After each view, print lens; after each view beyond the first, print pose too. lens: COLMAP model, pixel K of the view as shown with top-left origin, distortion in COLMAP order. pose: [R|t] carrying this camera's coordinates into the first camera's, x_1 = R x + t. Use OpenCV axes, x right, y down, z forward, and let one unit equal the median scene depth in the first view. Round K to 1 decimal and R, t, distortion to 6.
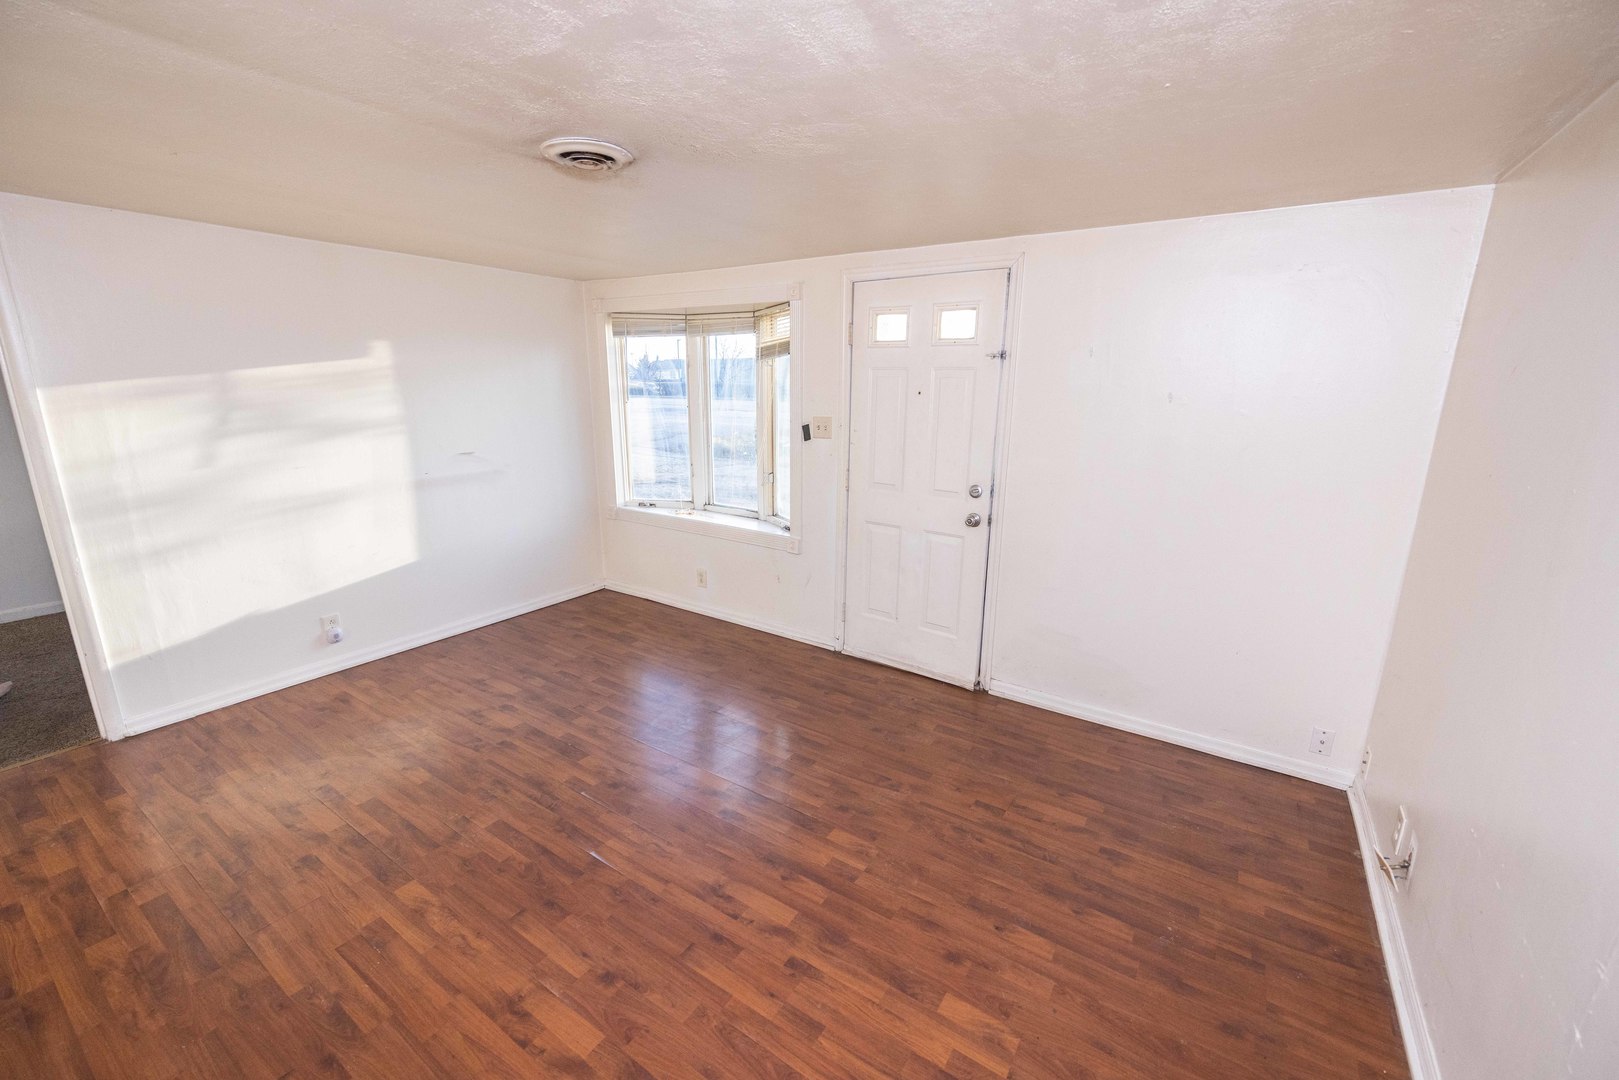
lens RADIAL K [[648.7, 0, 808.5], [0, 648.7, 538.6], [0, 0, 1]] dist [0.001001, -0.000787]
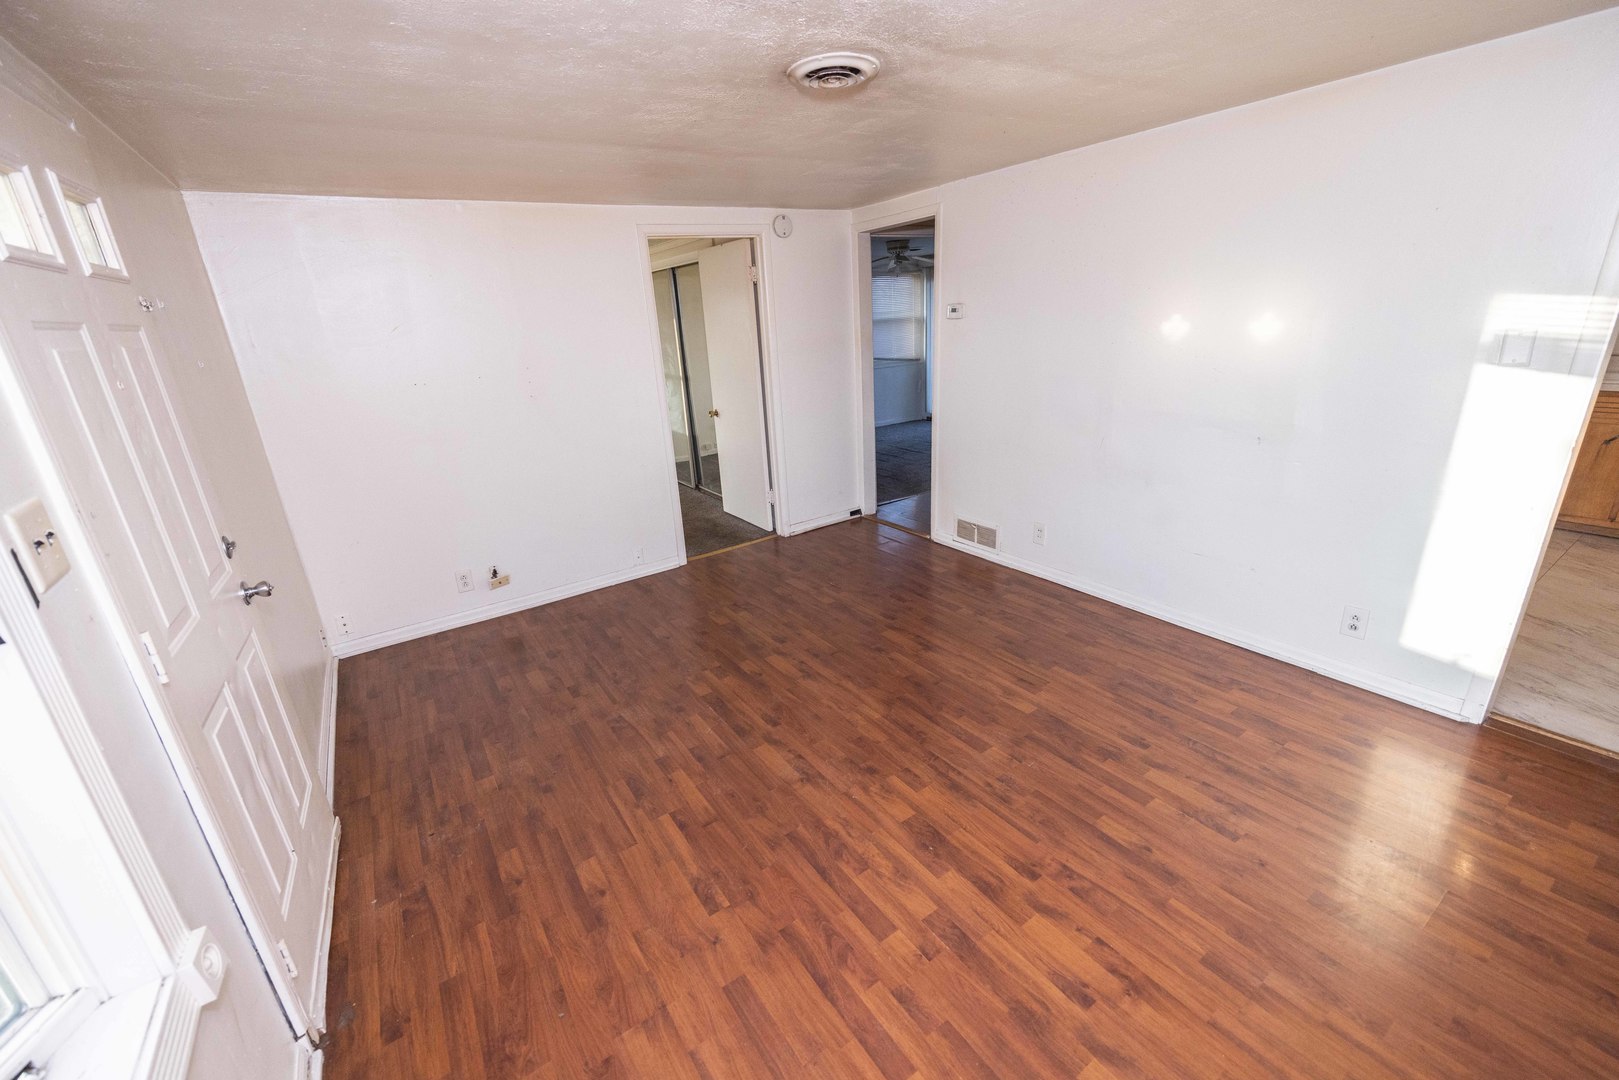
lens RADIAL K [[648.7, 0, 811.1], [0, 648.7, 538.6], [0, 0, 1]] dist [0.001001, -0.000787]
pose [[-0.922594, -0.082502, 0.376847, -0.595650], [0.140498, 0.837916, 0.527407, -0.423443], [-0.359278, 0.539528, -0.761465, 1.717602]]
